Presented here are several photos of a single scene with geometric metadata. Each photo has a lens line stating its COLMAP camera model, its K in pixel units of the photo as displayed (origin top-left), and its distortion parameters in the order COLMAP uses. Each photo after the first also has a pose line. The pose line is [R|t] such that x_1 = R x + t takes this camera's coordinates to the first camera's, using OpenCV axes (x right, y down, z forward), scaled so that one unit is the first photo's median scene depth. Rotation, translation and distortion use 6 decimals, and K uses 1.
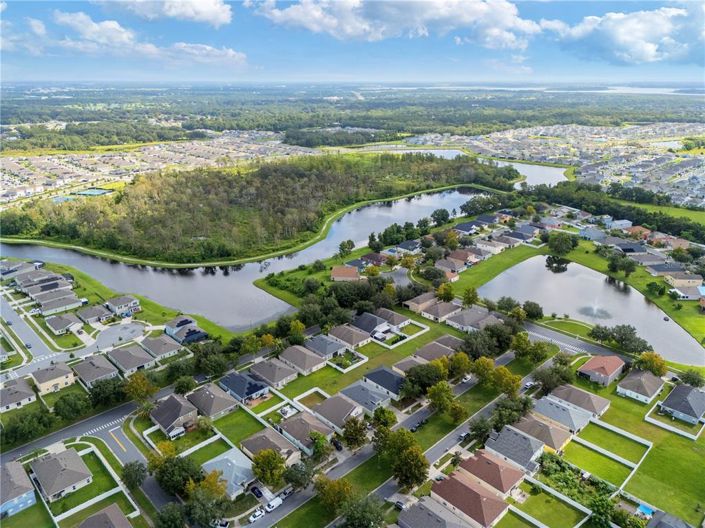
lens RADIAL K [[518.2, 0, 333.1], [0, 518.2, 264.4], [0, 0, 1]] dist [0.107880, -0.164387]
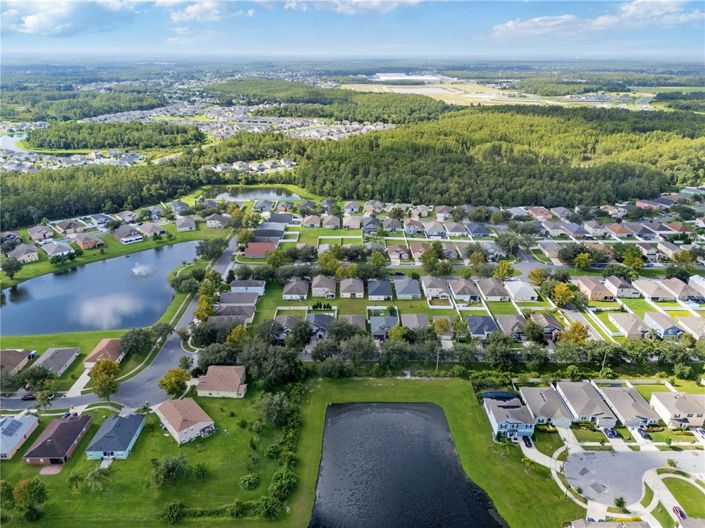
lens RADIAL K [[518.2, 0, 333.1], [0, 518.2, 264.4], [0, 0, 1]] dist [0.107880, -0.164387]
pose [[-0.718530, -0.269116, 0.641320, -0.547325], [0.229636, 0.778594, 0.584002, -0.548170], [-0.656492, 0.566893, -0.497645, 1.465374]]
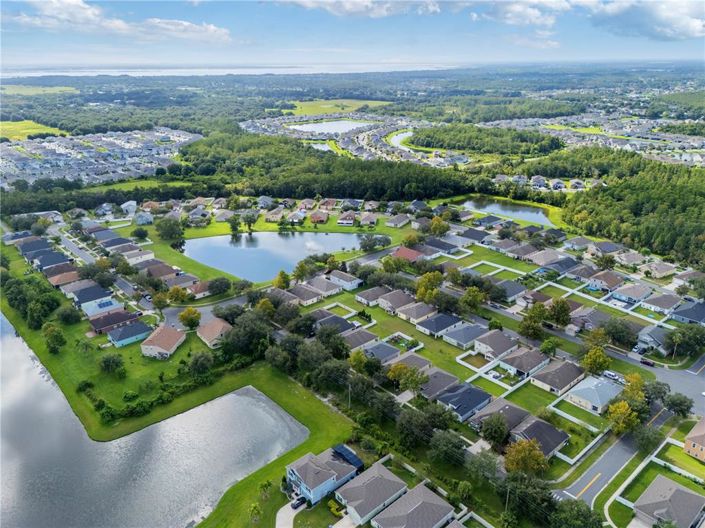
lens RADIAL K [[518.2, 0, 333.1], [0, 518.2, 264.4], [0, 0, 1]] dist [0.107880, -0.164387]
pose [[0.053820, -0.365997, 0.929059, -0.817073], [0.350037, 0.878284, 0.325716, -0.313139], [-0.935188, 0.307675, 0.175382, 0.828419]]
